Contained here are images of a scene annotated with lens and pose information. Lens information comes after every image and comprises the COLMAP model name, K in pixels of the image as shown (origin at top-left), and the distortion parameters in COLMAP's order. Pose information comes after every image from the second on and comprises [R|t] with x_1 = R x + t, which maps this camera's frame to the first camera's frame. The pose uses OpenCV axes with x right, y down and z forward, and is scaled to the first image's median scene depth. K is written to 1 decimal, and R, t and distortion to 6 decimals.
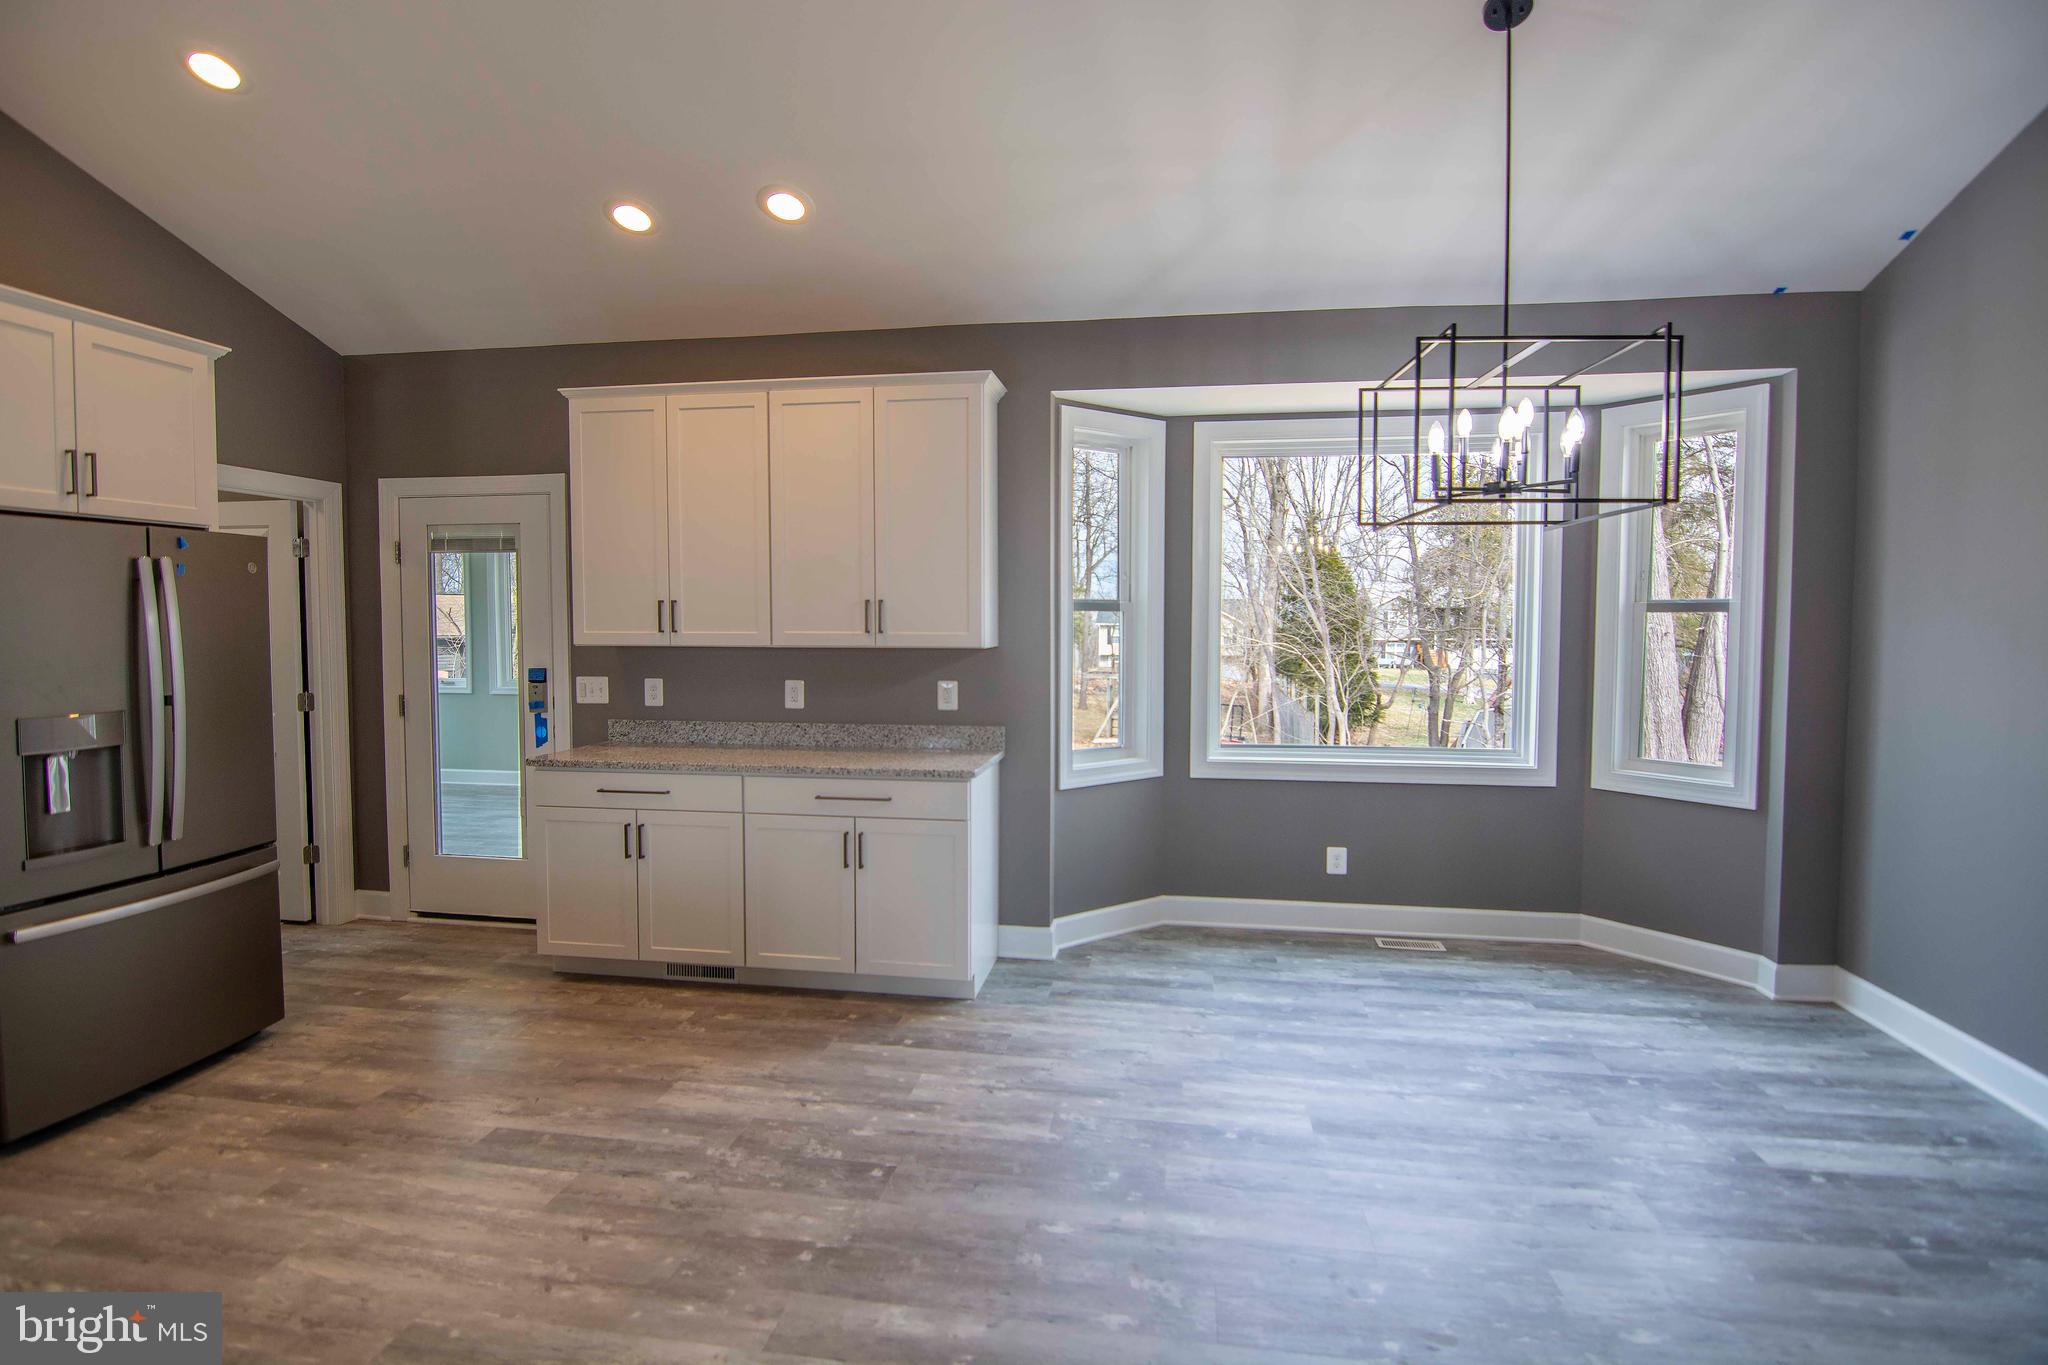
lens RADIAL K [[1013.1, 0, 1011.7], [0, 1013.1, 678.0], [0, 0, 1]] dist [-0.013624, -0.007539]
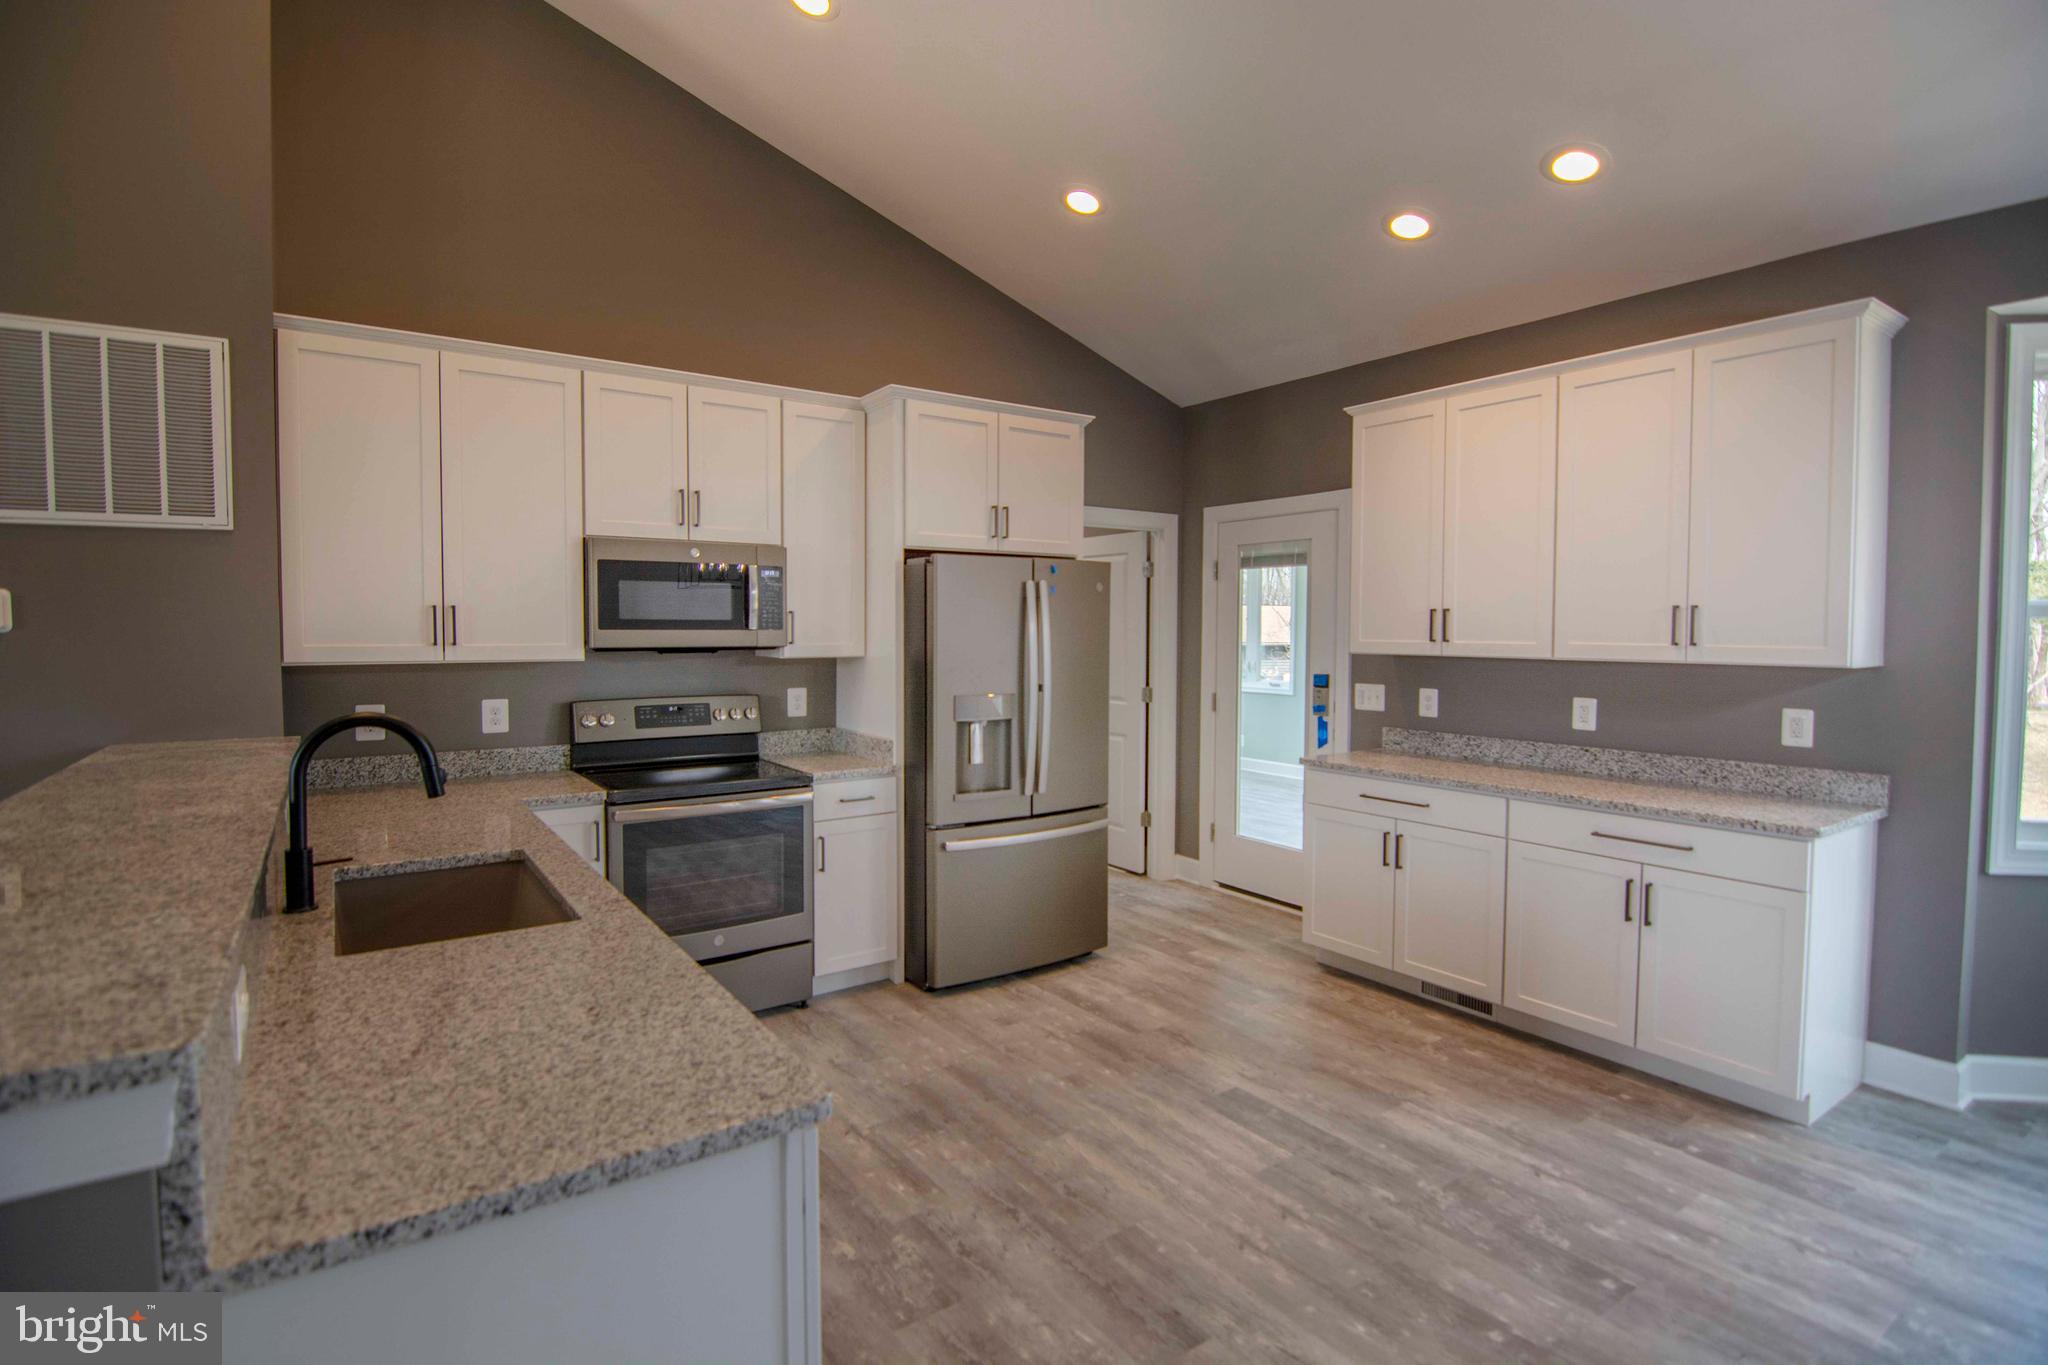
lens RADIAL K [[1013.1, 0, 1030.3], [0, 1013.1, 677.4], [0, 0, 1]] dist [-0.013624, -0.007539]
pose [[0.684771, 0.037498, -0.727793, 0.103825], [-0.043529, 0.998997, 0.010515, -0.004359], [0.727457, 0.024479, 0.685716, 0.051069]]
